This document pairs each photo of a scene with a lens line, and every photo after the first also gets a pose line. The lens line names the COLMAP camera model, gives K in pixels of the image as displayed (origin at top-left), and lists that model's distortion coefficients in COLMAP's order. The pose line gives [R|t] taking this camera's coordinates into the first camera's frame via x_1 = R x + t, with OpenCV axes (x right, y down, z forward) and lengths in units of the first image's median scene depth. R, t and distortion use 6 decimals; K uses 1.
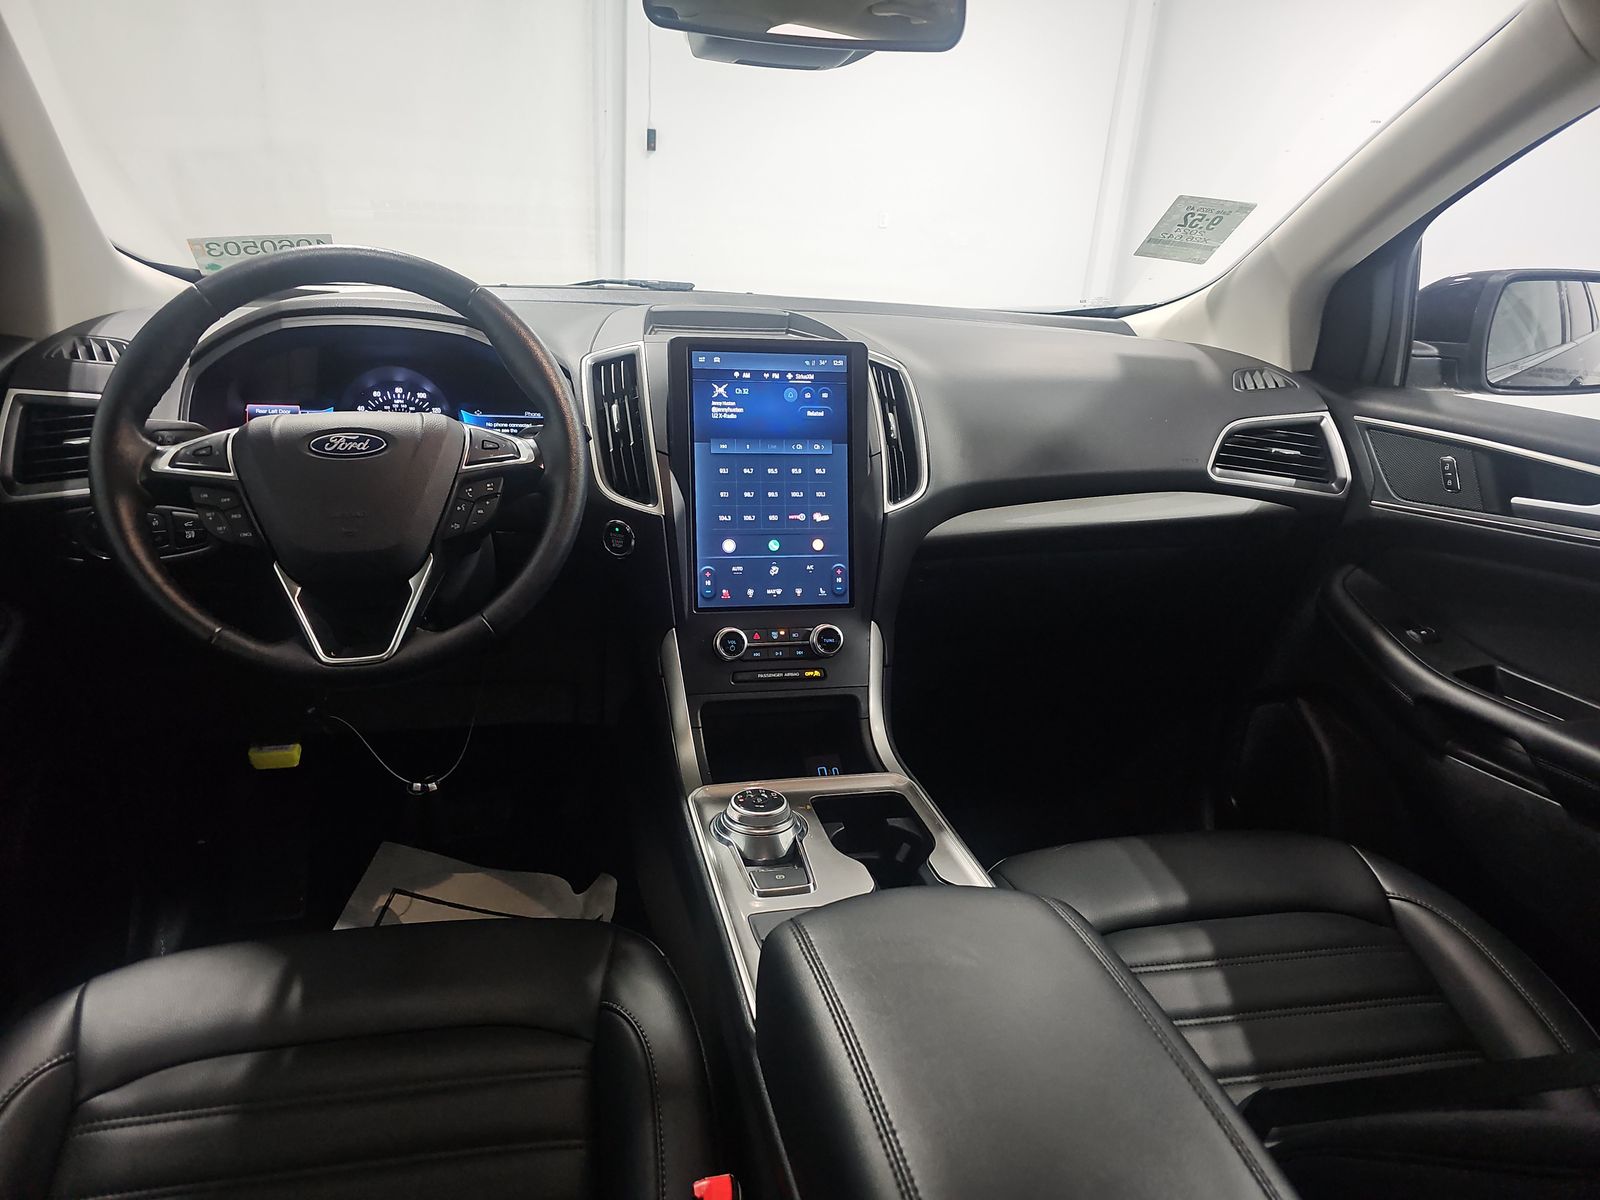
lens RADIAL K [[1034.7, 0, 800.0], [0, 1034.7, 600.0], [0, 0, 1]] dist [0.033945, -0.039990]
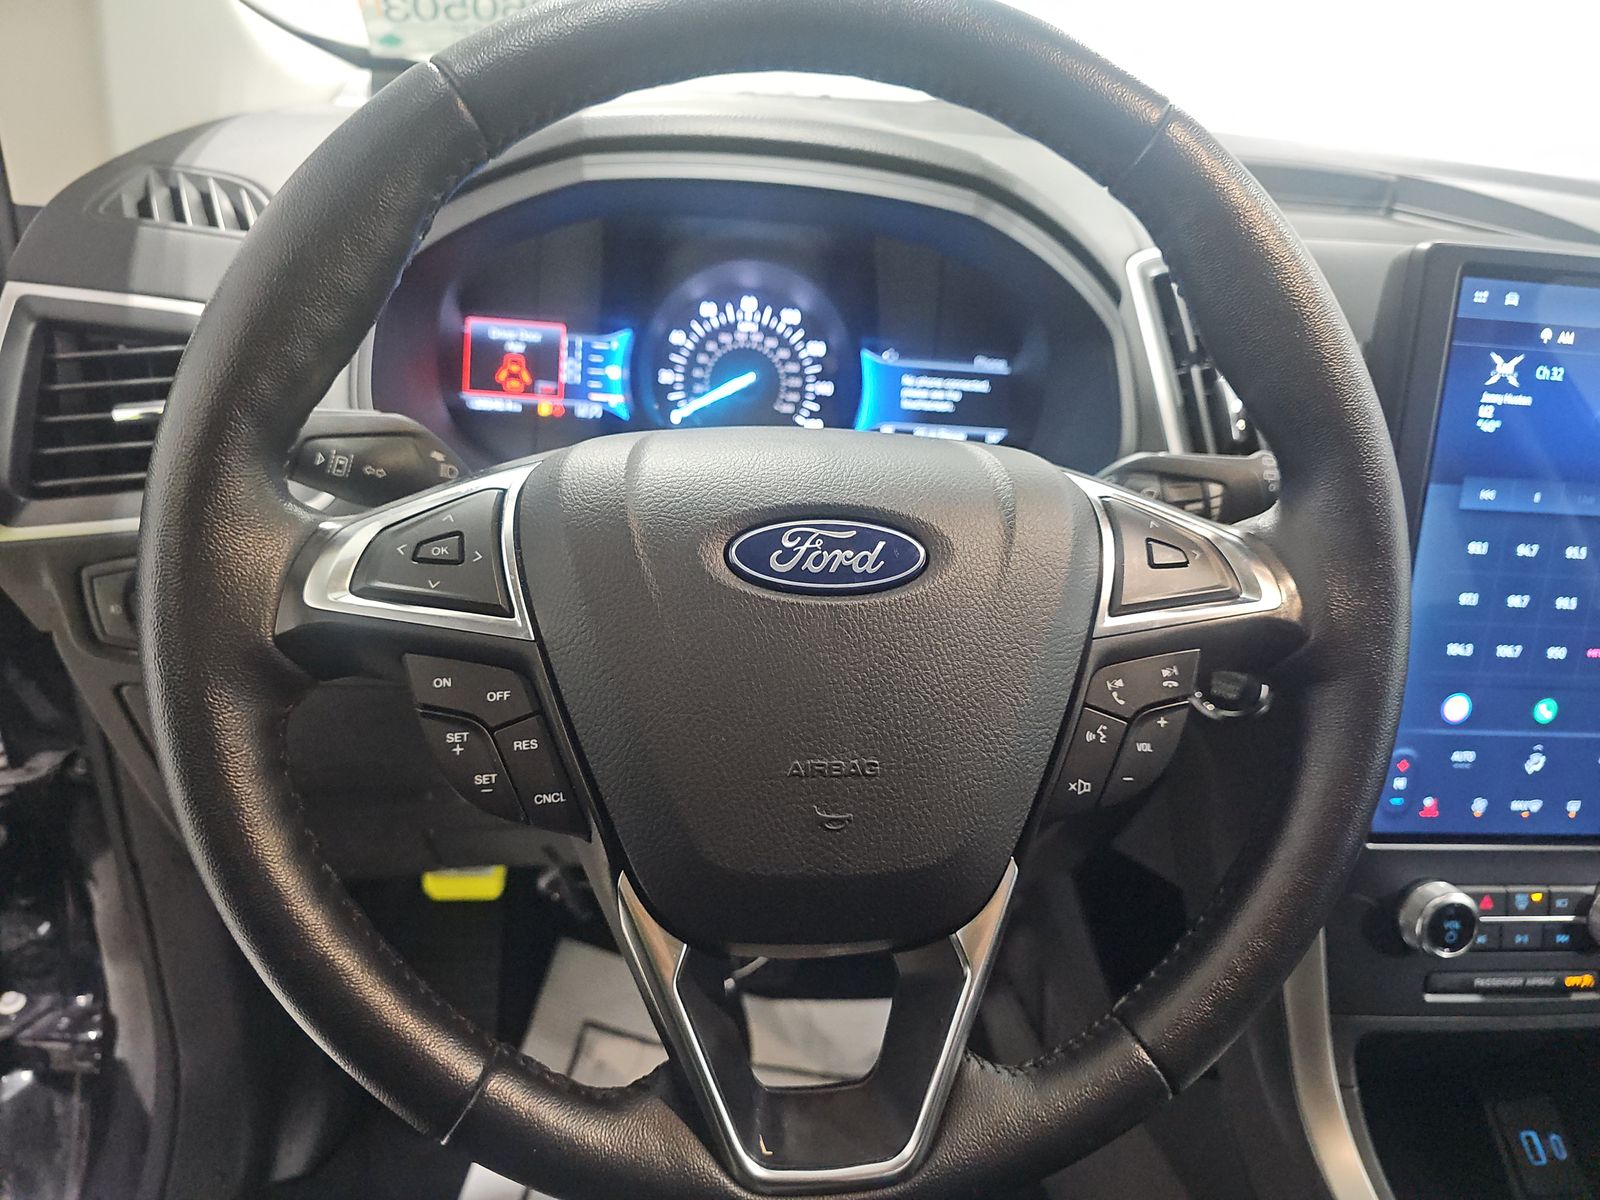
lens RADIAL K [[1097.7, 0, 800.0], [0, 1097.7, 600.0], [0, 0, 1]] dist [0.030045, -0.049648]
pose [[0.990043, 0.095943, -0.103006, -0.316903], [-0.081992, 0.987847, 0.132044, -0.143137], [0.114423, -0.122283, 0.985877, 0.493841]]
